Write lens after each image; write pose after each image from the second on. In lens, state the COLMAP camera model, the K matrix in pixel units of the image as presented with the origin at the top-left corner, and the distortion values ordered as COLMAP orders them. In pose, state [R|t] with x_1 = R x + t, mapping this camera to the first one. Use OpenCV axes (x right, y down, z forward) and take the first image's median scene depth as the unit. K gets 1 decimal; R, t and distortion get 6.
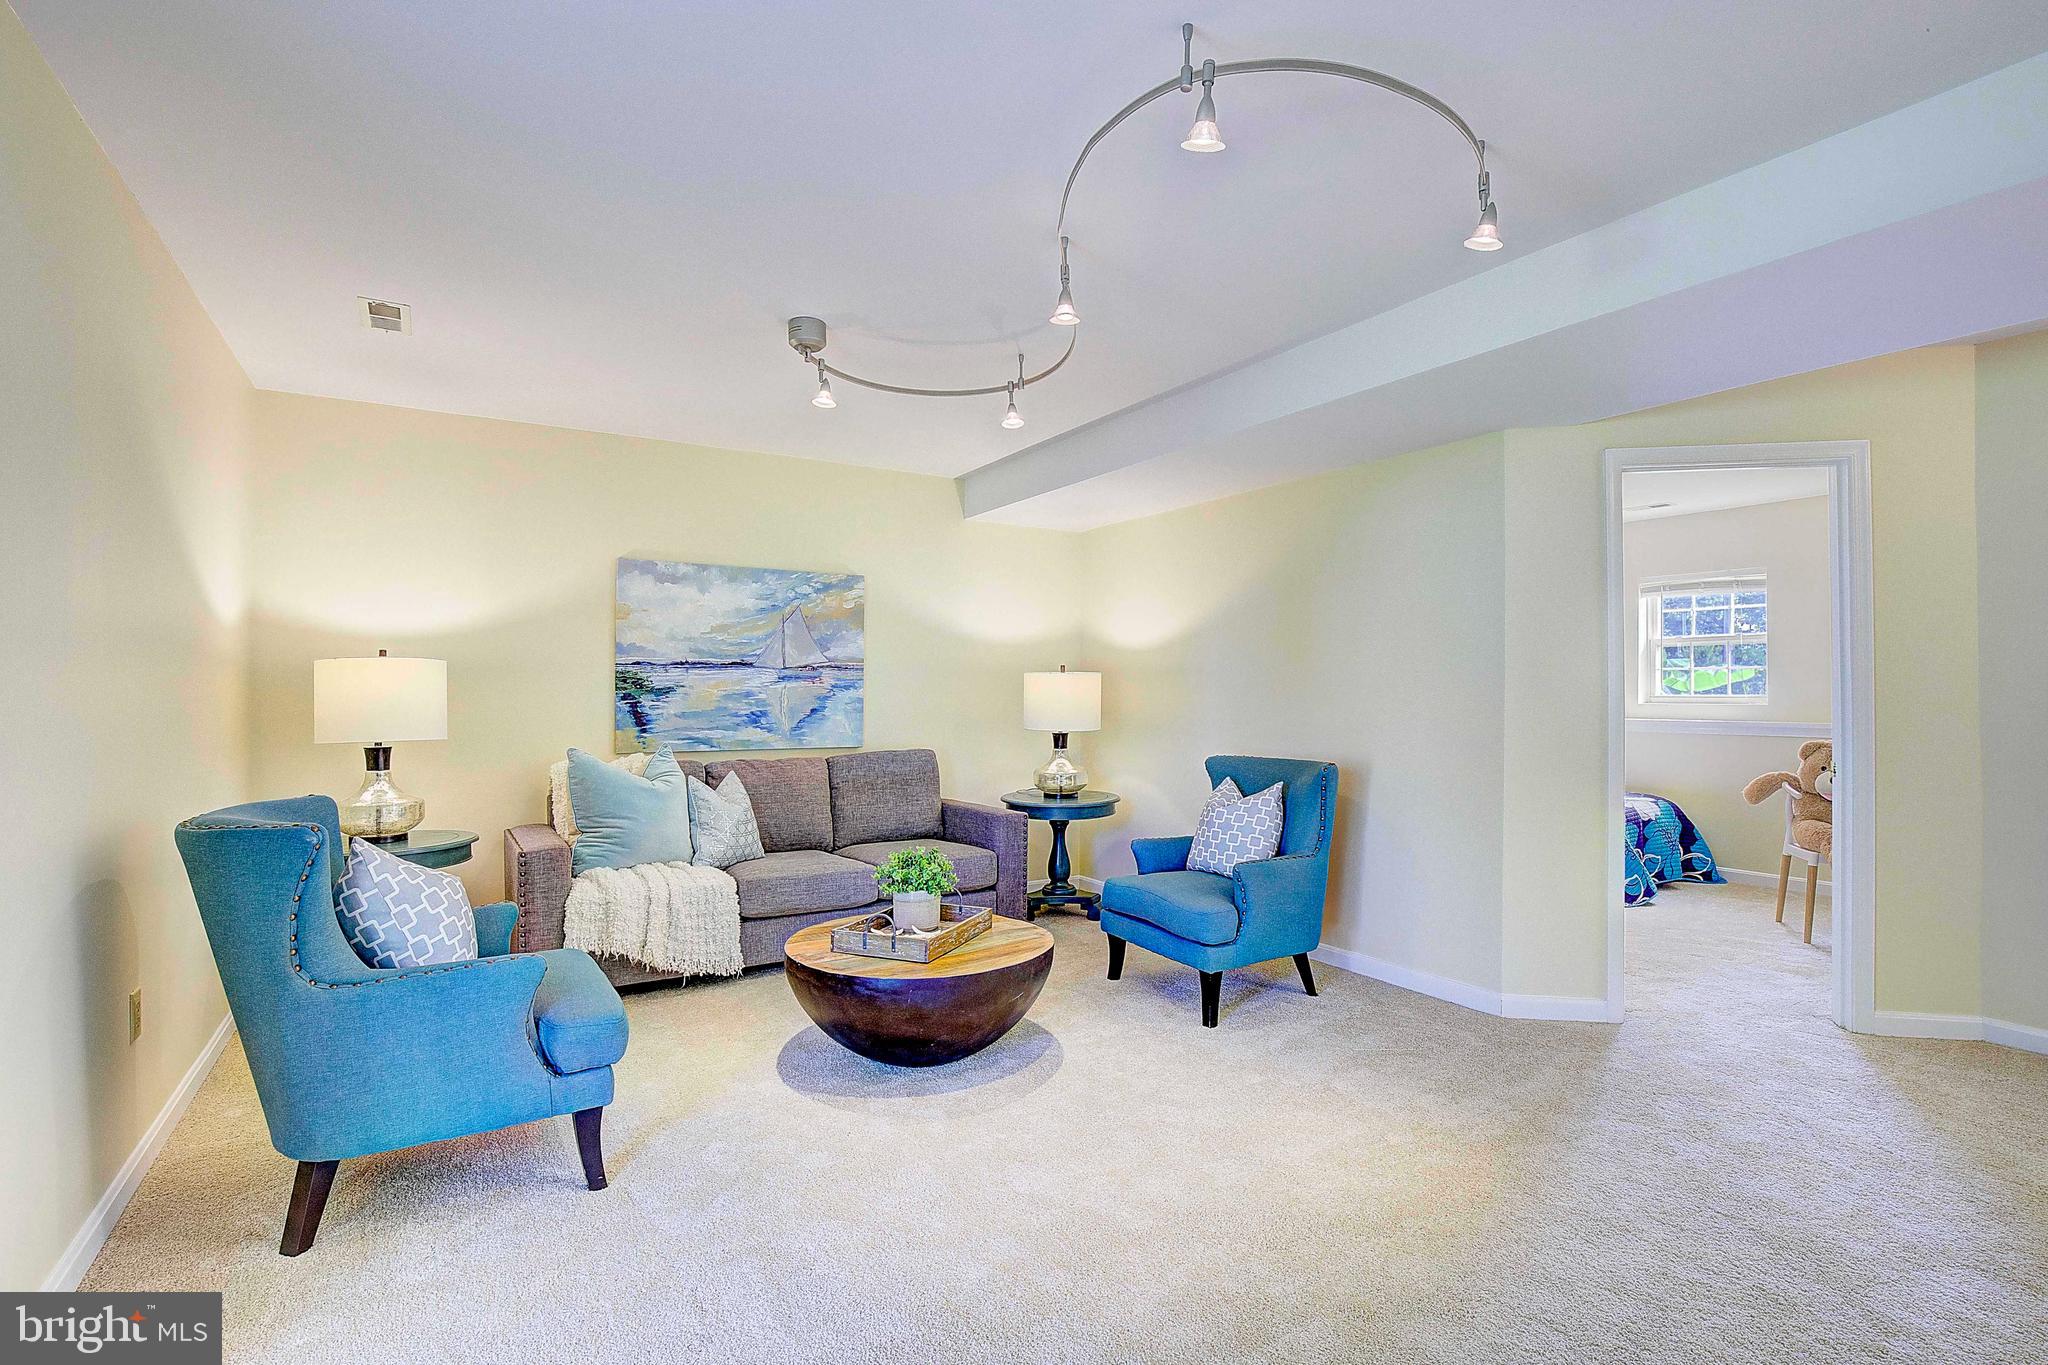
lens RADIAL K [[945.9, 0, 1029.5], [0, 945.9, 693.6], [0, 0, 1]] dist [-0.042517, 0.008843]
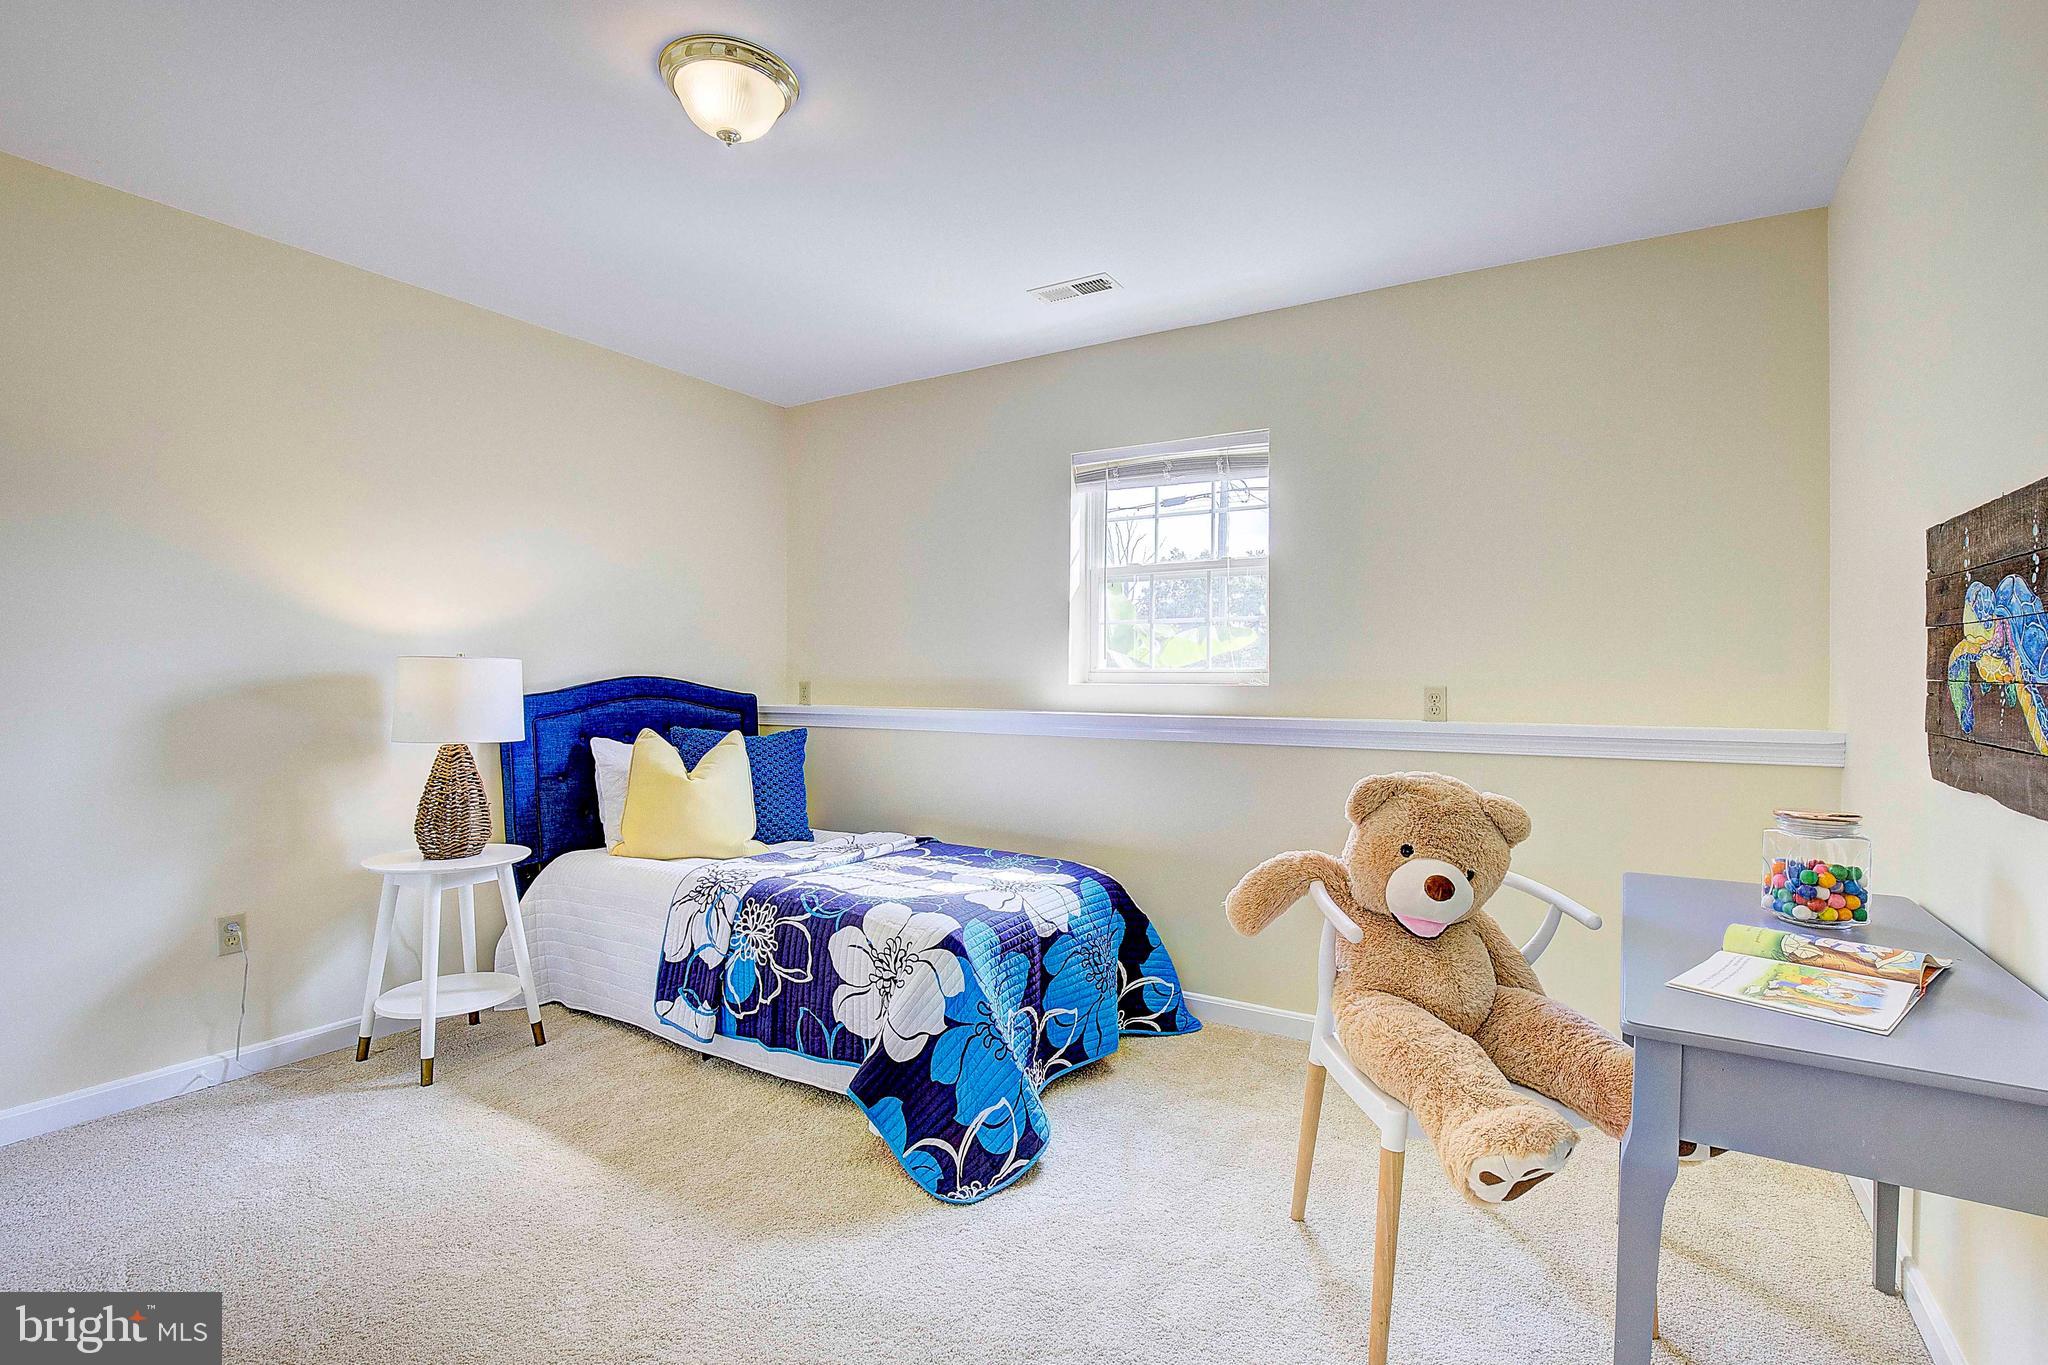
lens RADIAL K [[945.9, 0, 1022.9], [0, 945.9, 680.0], [0, 0, 1]] dist [-0.042517, 0.008843]
pose [[0.905676, 0.007416, 0.423907, 0.440894], [-0.007762, 0.999969, -0.000910, 0.010797], [-0.423900, -0.002466, 0.905705, 0.567959]]
